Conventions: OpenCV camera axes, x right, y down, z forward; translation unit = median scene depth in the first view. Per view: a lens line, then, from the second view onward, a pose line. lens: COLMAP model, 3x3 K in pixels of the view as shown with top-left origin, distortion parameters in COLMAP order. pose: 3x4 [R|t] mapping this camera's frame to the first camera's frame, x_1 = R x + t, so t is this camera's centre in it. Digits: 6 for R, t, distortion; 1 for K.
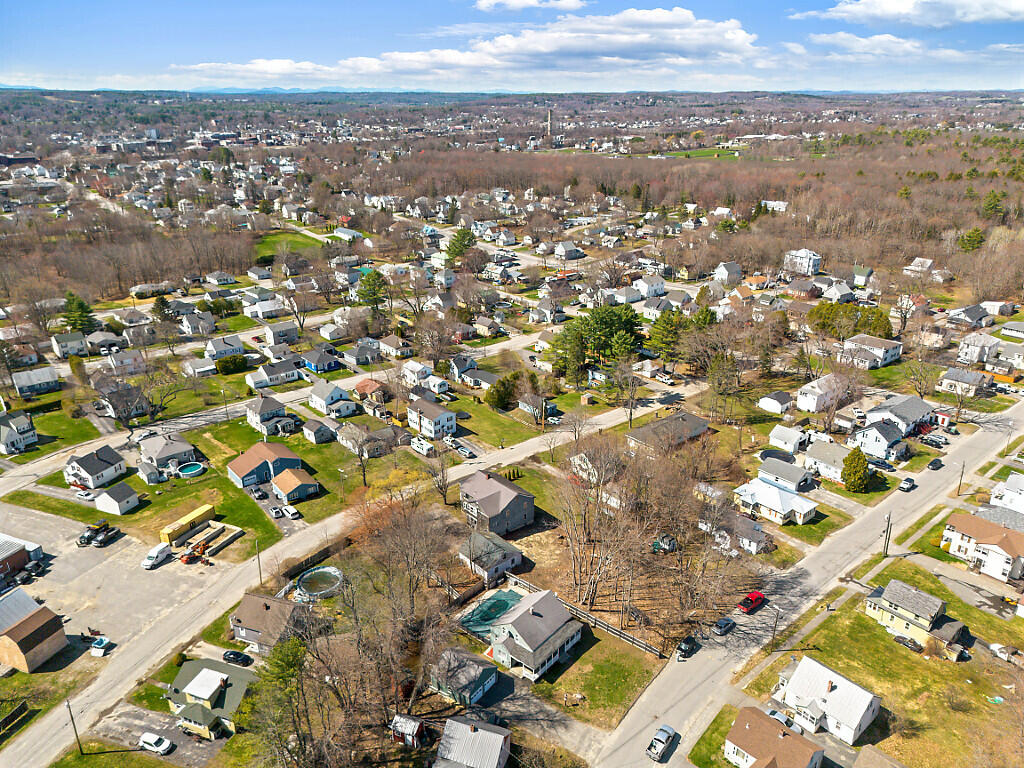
lens RADIAL K [[742.2, 0, 490.8], [0, 742.2, 389.4], [0, 0, 1]] dist [0.074942, -0.073593]
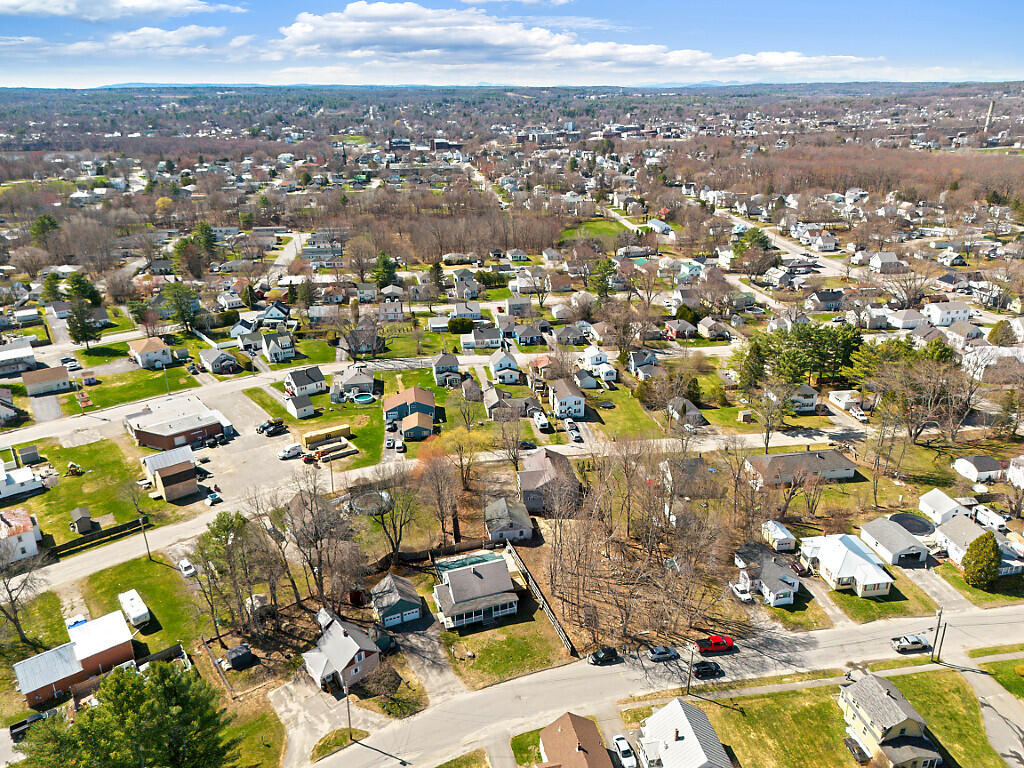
lens RADIAL K [[742.2, 0, 490.8], [0, 742.2, 389.4], [0, 0, 1]] dist [0.074942, -0.073593]
pose [[0.850667, 0.191113, -0.489736, 0.310873], [-0.187556, 0.980605, 0.056886, -0.012456], [0.491109, 0.043462, 0.870013, 0.040517]]
